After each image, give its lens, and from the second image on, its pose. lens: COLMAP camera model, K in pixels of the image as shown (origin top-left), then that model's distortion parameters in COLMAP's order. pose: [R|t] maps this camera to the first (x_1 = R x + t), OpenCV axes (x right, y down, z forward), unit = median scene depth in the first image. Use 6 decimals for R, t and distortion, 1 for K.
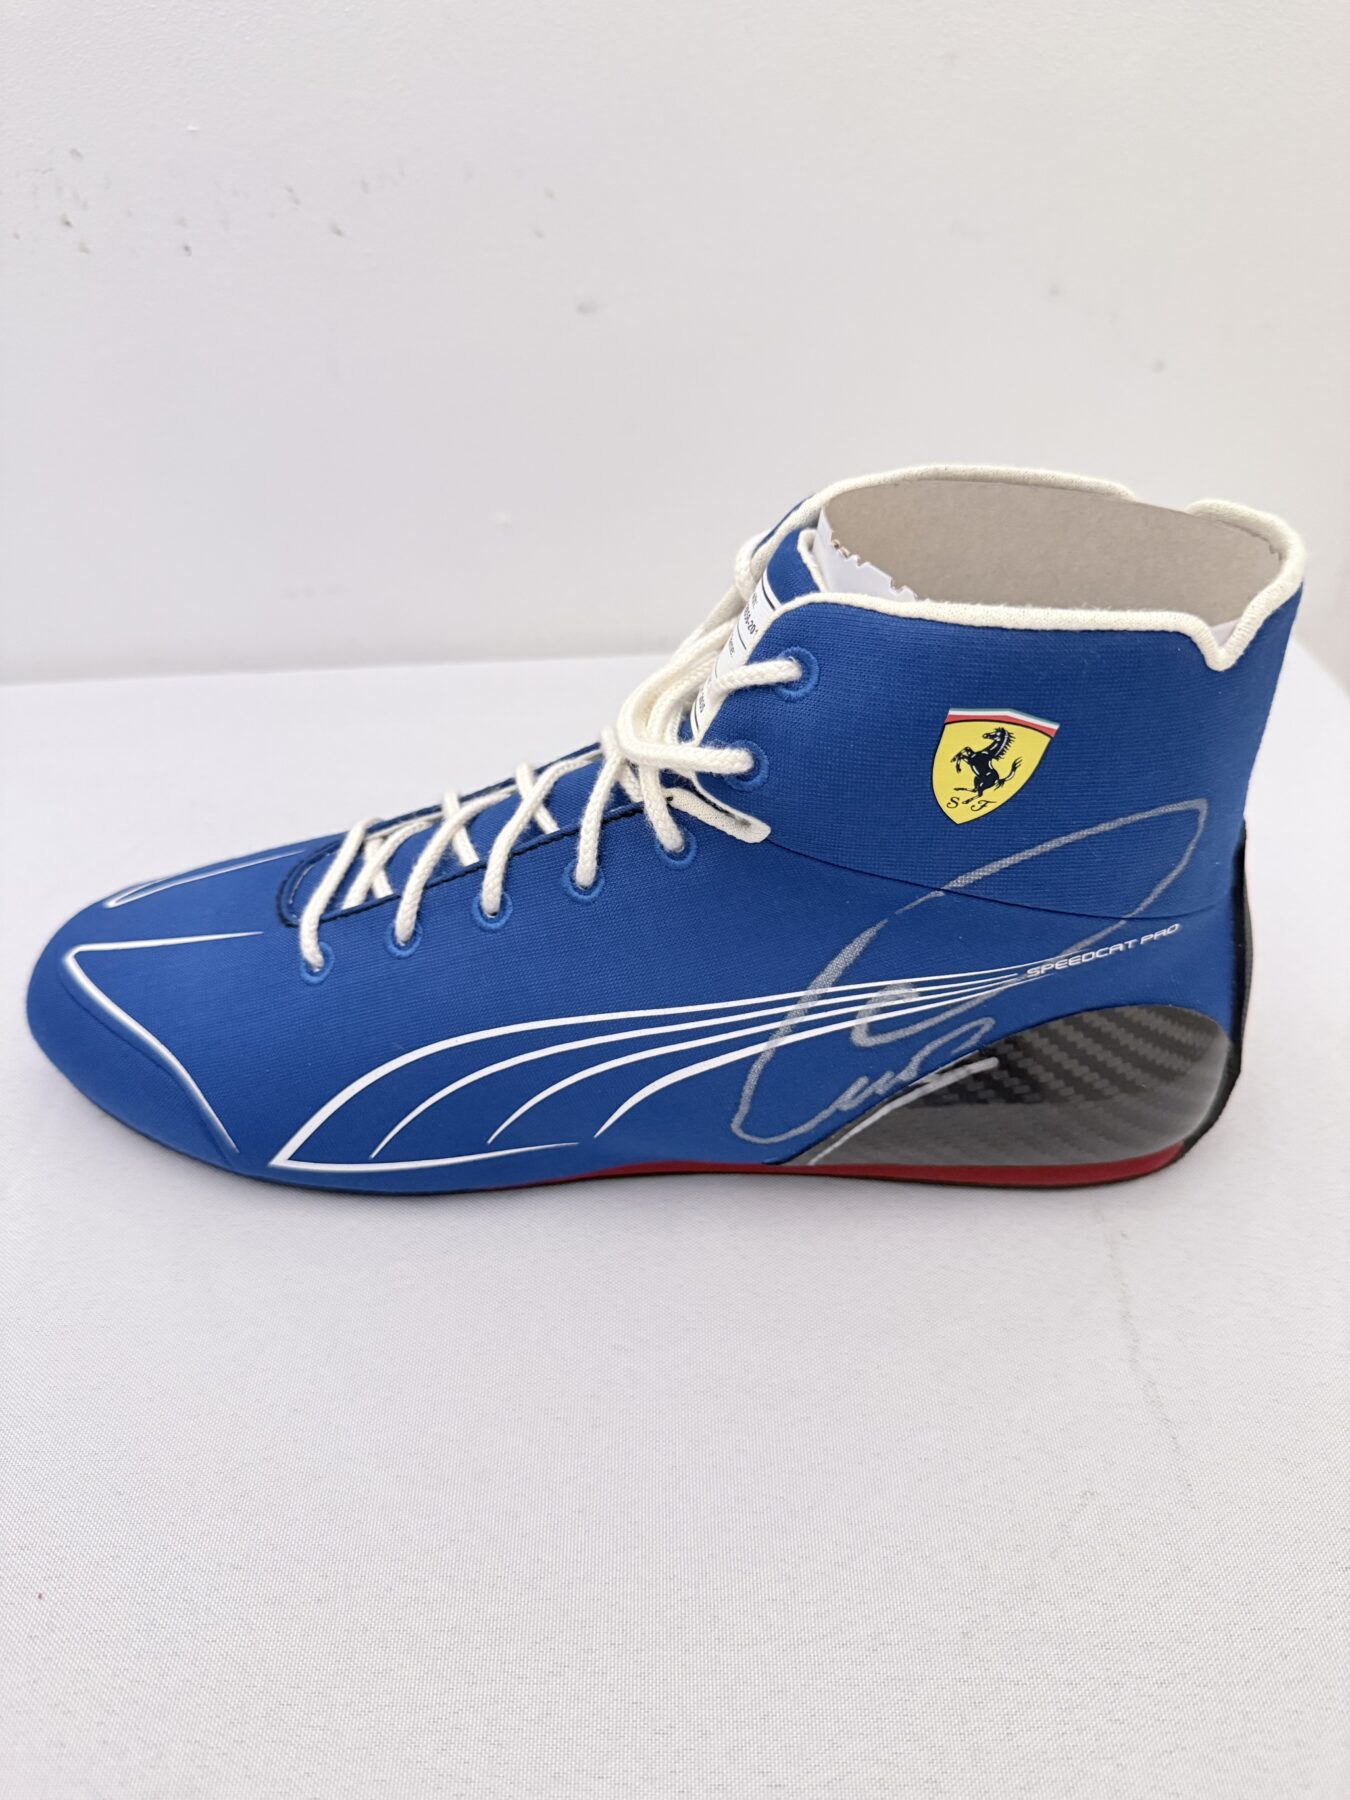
lens RADIAL K [[1333.6, 0, 693.5], [0, 1333.6, 974.8], [0, 0, 1]] dist [-0.004778, 0.098872]
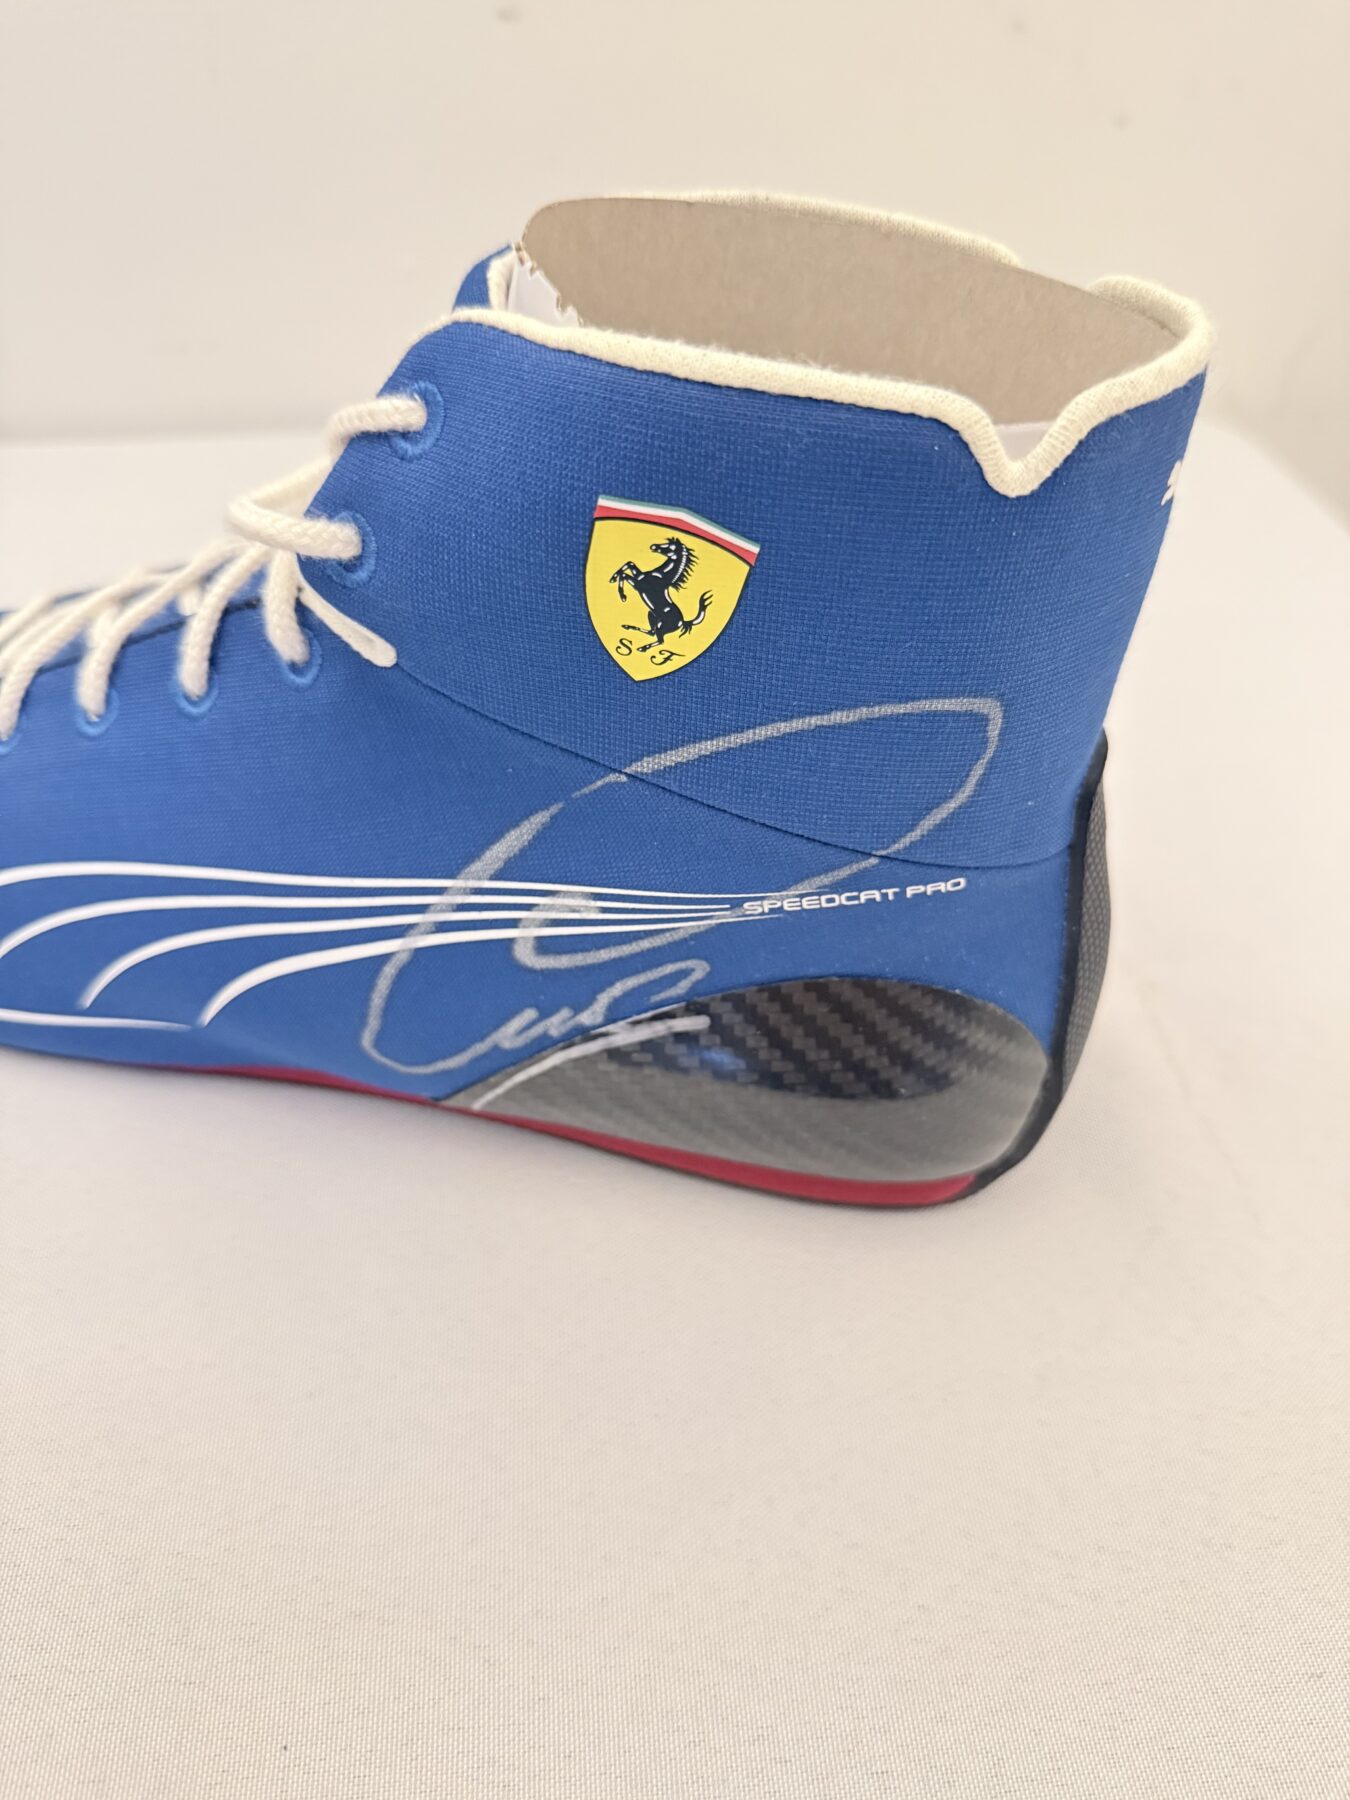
lens RADIAL K [[1258.6, 0, 683.0], [0, 1258.6, 858.5], [0, 0, 1]] dist [0.209383, -0.001917]
pose [[0.980064, 0.171340, -0.100587, 0.288570], [-0.173955, 0.984593, -0.017763, -0.010009], [0.095993, 0.034907, 0.994770, 0.307508]]
